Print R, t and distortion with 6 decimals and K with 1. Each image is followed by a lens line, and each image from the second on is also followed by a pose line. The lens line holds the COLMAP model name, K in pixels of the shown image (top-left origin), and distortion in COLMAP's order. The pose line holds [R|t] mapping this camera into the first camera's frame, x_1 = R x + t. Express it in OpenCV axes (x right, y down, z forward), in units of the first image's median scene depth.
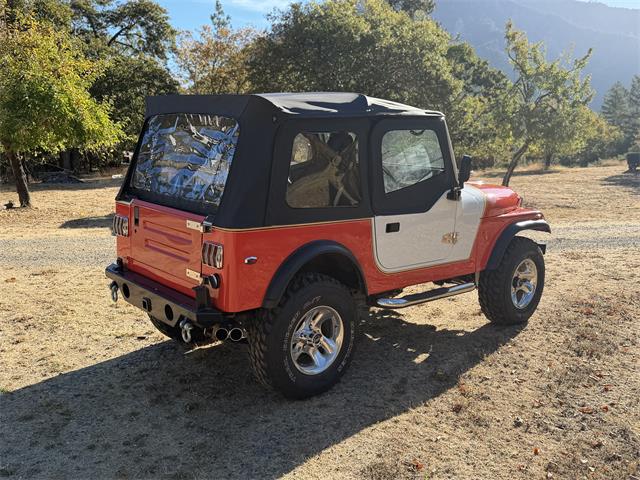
lens RADIAL K [[606.1, 0, 320.1], [0, 606.1, 241.0], [0, 0, 1]] dist [0.035269, 0.000000]
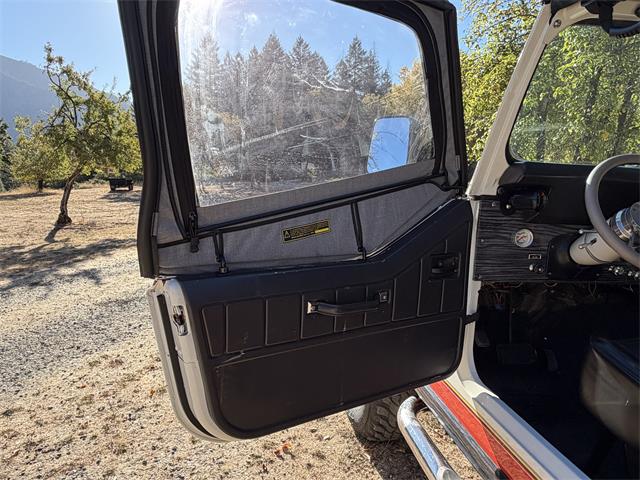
lens RADIAL K [[433.2, 0, 313.2], [0, 433.2, 243.6], [0, 0, 1]] dist [-0.019978, 0.026698]
pose [[0.566325, -0.129189, 0.813994, -0.308459], [0.124063, 0.989748, 0.070768, -0.164027], [-0.814791, 0.060909, 0.576546, 1.266082]]
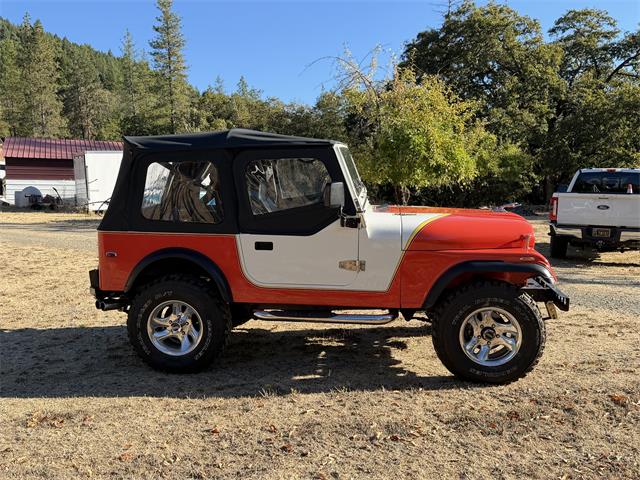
lens RADIAL K [[606.1, 0, 318.0], [0, 606.1, 236.3], [0, 0, 1]] dist [0.035269, 0.000000]
pose [[0.672639, 0.066742, -0.736955, 0.992059], [-0.114577, 0.993307, -0.014619, -0.034426], [0.731047, 0.094272, 0.675783, 0.318198]]
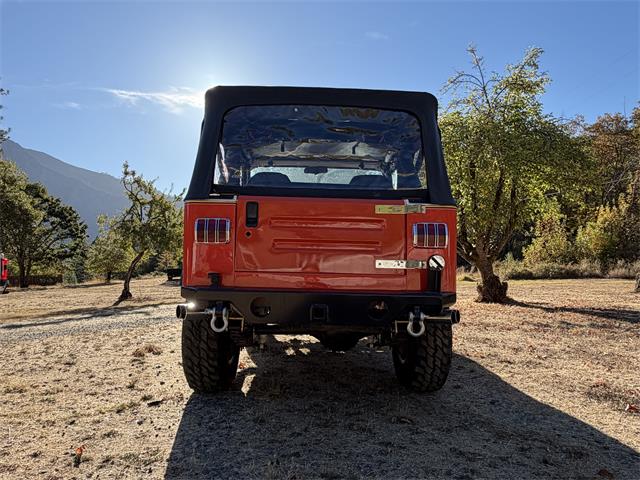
lens RADIAL K [[433.2, 0, 317.7], [0, 433.2, 242.3], [0, 0, 1]] dist [-0.019978, 0.026698]
pose [[0.651486, 0.024770, 0.758256, -0.657374], [0.141790, 0.977881, -0.153769, 0.091719], [-0.745293, 0.207692, 0.633564, 0.568141]]
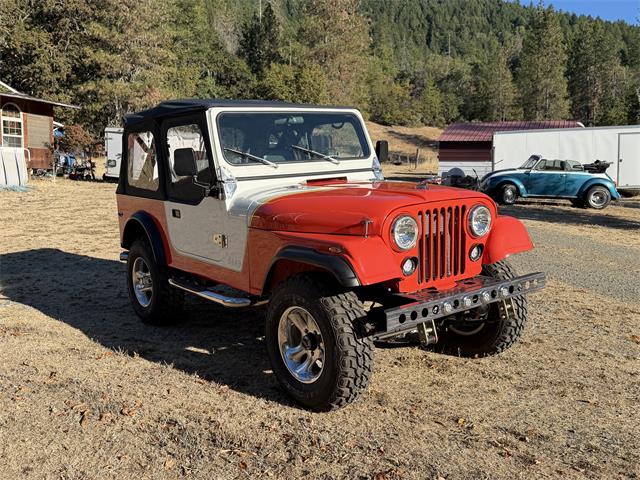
lens RADIAL K [[606.1, 0, 317.3], [0, 606.1, 237.8], [0, 0, 1]] dist [0.035269, 0.000000]
pose [[-0.067412, 0.117978, -0.990725, 1.220514], [-0.152046, 0.980171, 0.127067, -0.160747], [0.986072, 0.159201, -0.048137, 1.308938]]
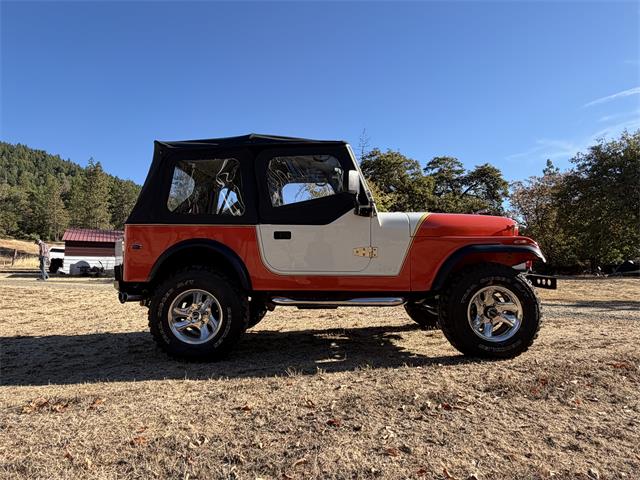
lens RADIAL K [[392.2, 0, 317.5], [0, 392.2, 239.6], [0, 0, 1]] dist [-0.022833, 0.026668]
pose [[0.740409, -0.053884, -0.669993, 0.678614], [-0.094004, 0.978684, -0.182595, 0.118827], [0.665550, 0.198177, 0.719561, 0.488623]]
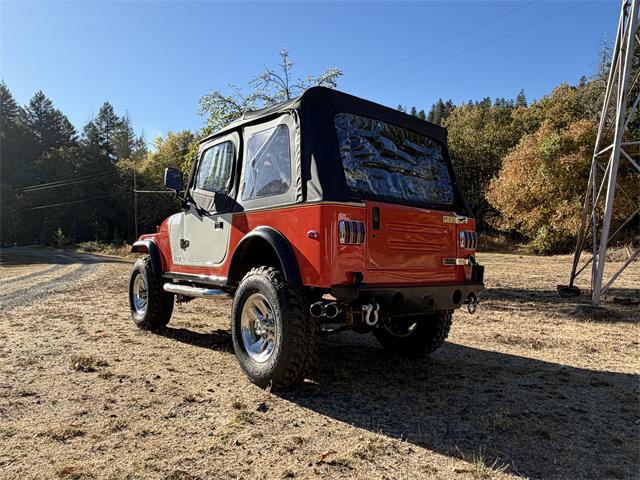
lens RADIAL K [[433.2, 0, 318.7], [0, 433.2, 240.0], [0, 0, 1]] dist [-0.019978, 0.026698]
pose [[0.053273, -0.000411, 0.998580, -0.914083], [0.160986, 0.986923, -0.008182, -0.017613], [-0.985518, 0.161193, 0.052642, 1.027050]]
